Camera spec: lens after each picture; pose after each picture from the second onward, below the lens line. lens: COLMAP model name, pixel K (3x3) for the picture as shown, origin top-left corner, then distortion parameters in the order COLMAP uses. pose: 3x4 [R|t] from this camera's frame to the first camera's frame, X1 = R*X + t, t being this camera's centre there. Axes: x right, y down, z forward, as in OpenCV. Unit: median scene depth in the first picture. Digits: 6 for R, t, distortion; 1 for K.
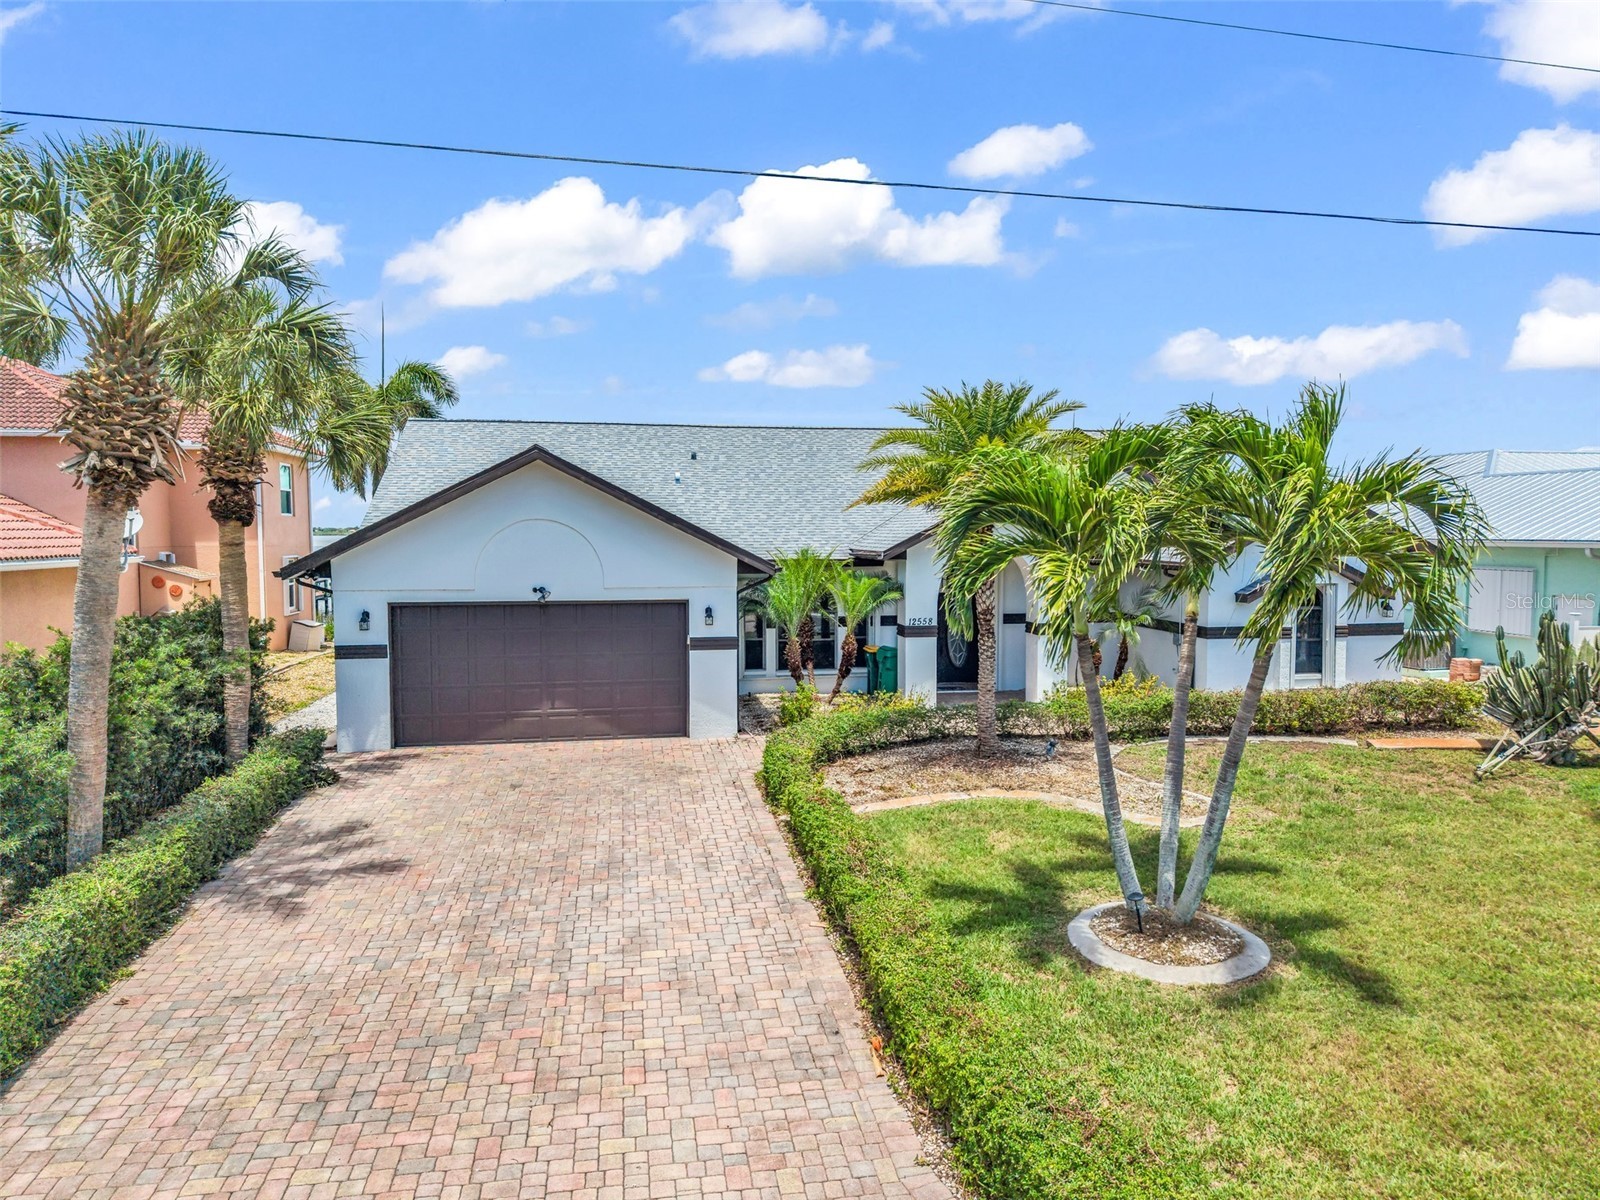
lens RADIAL K [[1061.0, 0, 805.2], [0, 1061.0, 594.6], [0, 0, 1]] dist [0.090485, -0.124821]
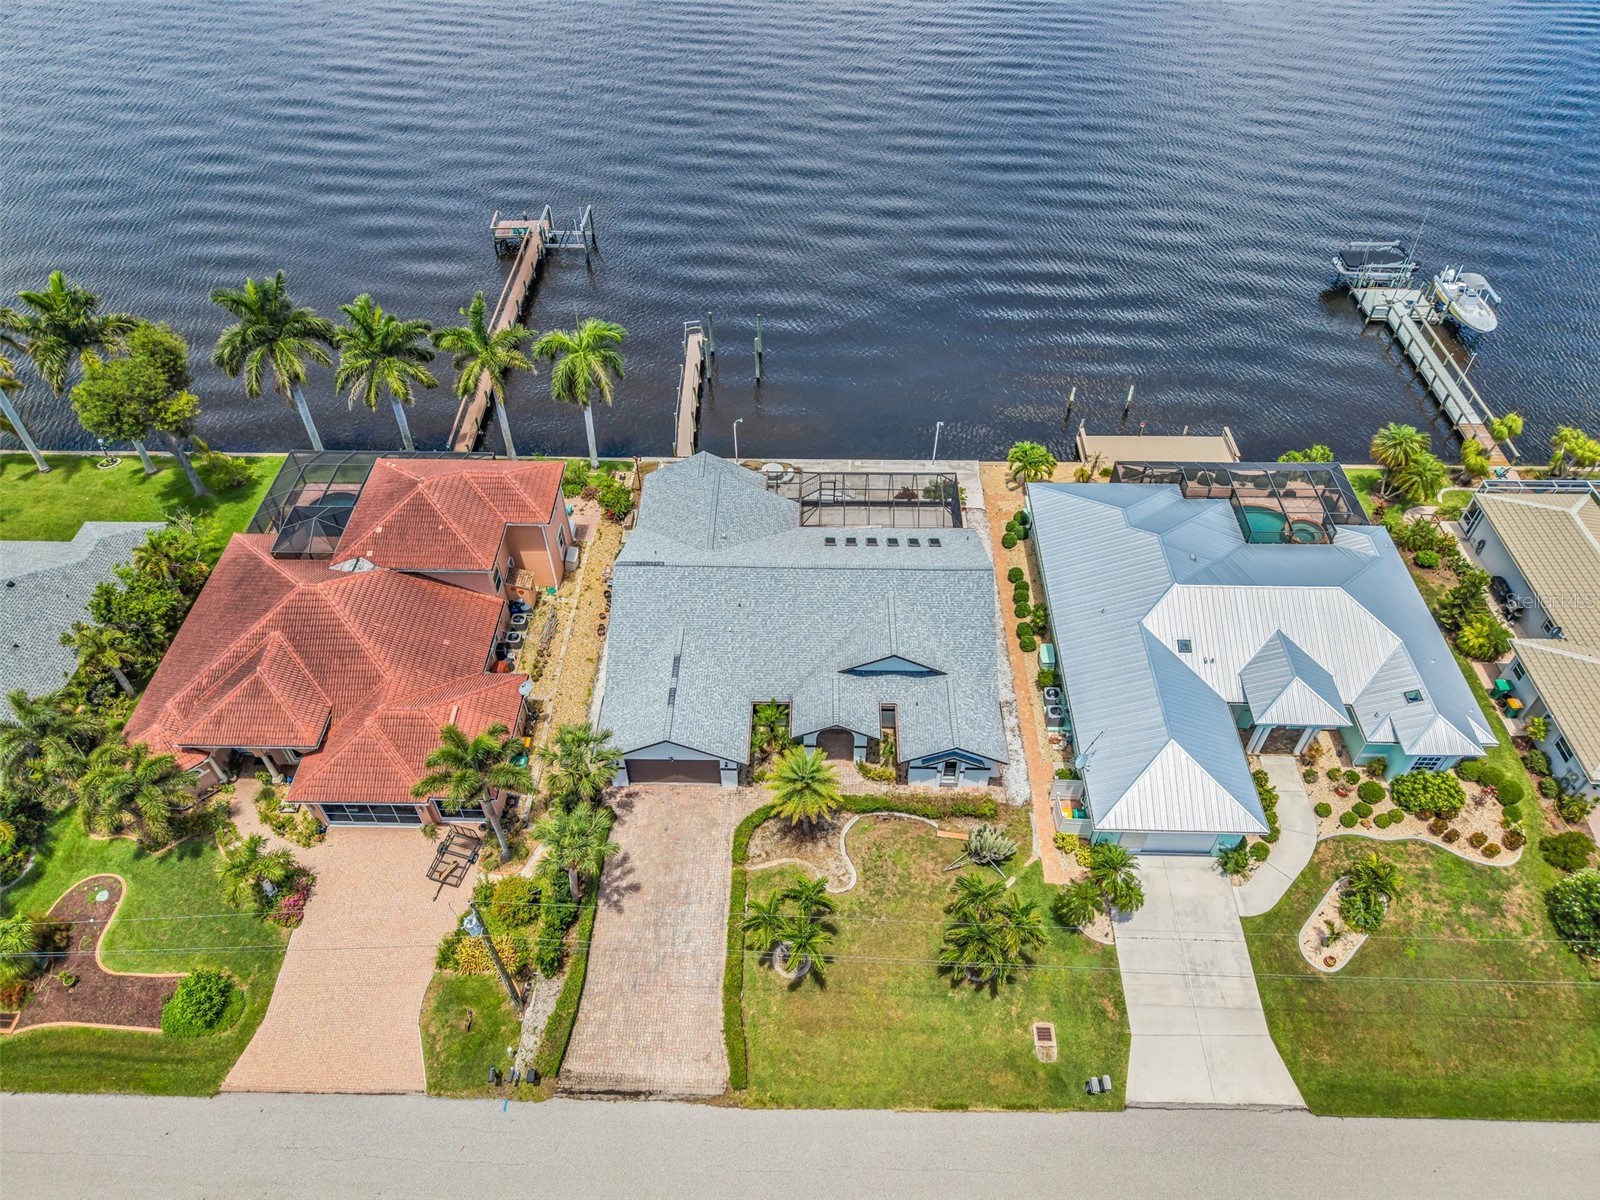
lens RADIAL K [[1075.6, 0, 800.0], [0, 1075.6, 600.0], [0, 0, 1]] dist [0.038676, -0.039536]
pose [[0.981218, 0.138781, -0.133984, 0.539367], [-0.009813, 0.729575, 0.683830, -2.850924], [0.192654, -0.669671, 0.717234, -0.961405]]
